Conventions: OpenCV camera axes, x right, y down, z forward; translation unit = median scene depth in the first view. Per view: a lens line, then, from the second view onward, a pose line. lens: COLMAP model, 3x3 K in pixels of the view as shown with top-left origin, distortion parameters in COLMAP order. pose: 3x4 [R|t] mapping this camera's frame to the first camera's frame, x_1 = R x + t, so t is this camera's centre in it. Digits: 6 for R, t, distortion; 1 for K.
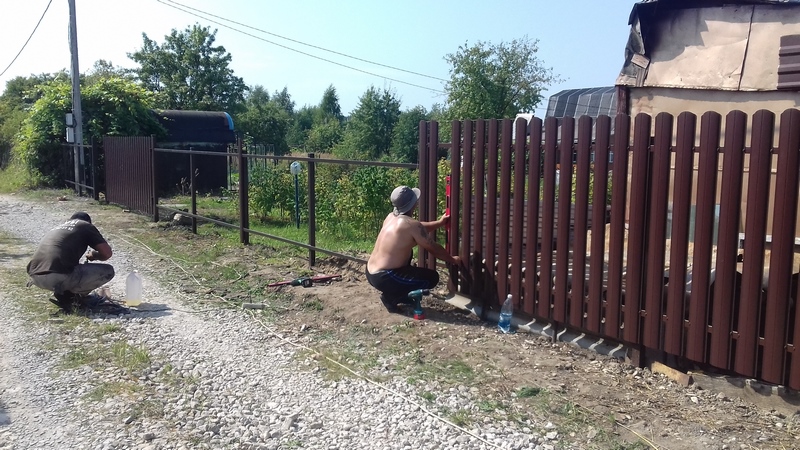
lens RADIAL K [[760.0, 0, 400.0], [0, 760.0, 225.0], [0, 0, 1]] dist [0.115112, -0.285435]
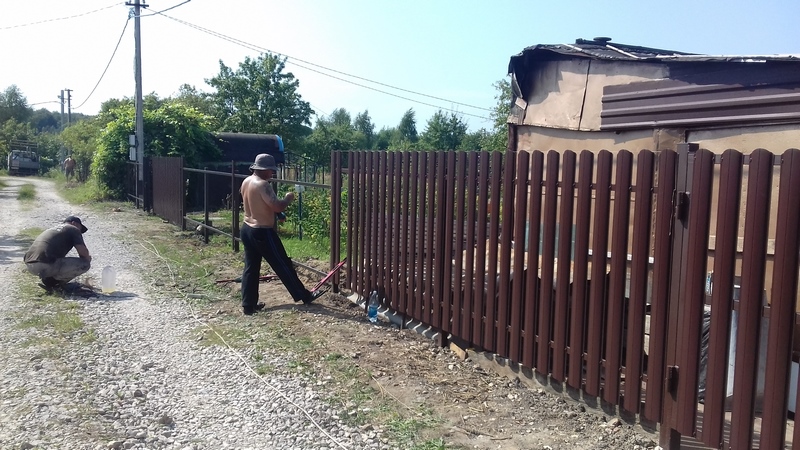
lens RADIAL K [[760.0, 0, 400.0], [0, 760.0, 225.0], [0, 0, 1]] dist [0.115112, -0.285435]
pose [[0.992823, 0.026814, -0.116546, 0.086952], [-0.030004, 0.999219, -0.025705, 0.003752], [0.115766, 0.029017, 0.992853, -0.063240]]
